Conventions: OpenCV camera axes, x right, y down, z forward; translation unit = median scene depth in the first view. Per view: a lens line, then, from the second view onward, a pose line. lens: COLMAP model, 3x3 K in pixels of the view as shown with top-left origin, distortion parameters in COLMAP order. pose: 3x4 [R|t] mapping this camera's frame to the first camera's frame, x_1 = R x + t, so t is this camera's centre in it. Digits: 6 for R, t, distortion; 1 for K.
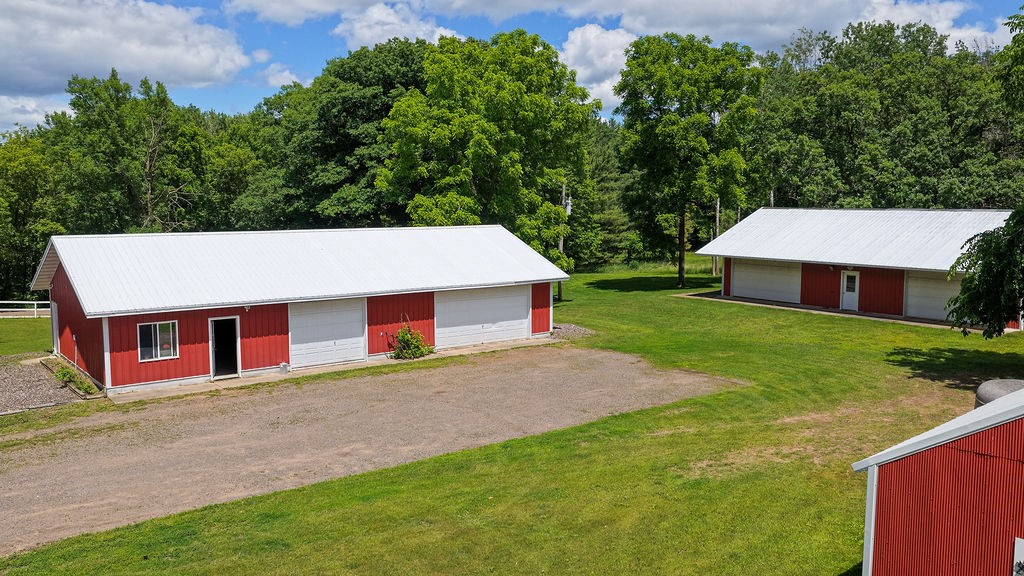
lens RADIAL K [[846.7, 0, 512.0], [0, 846.7, 288.0], [0, 0, 1]] dist [-0.017911, 0.055996]
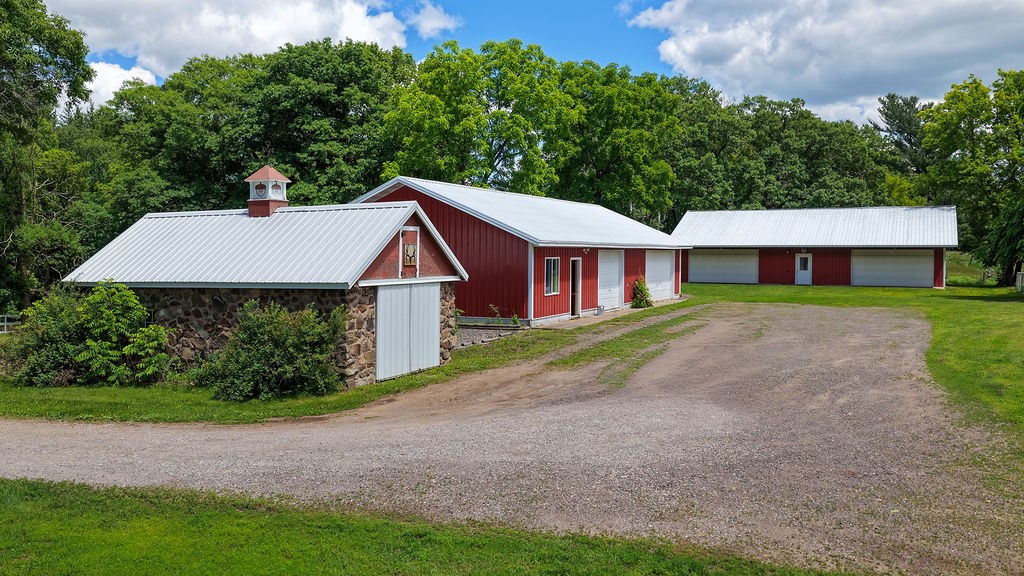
lens RADIAL K [[846.7, 0, 512.0], [0, 846.7, 288.0], [0, 0, 1]] dist [-0.017911, 0.055996]
pose [[0.893534, -0.016602, 0.448688, -0.556252], [0.044708, 0.997640, -0.052118, 0.077409], [-0.446764, 0.066629, 0.892167, 0.069555]]
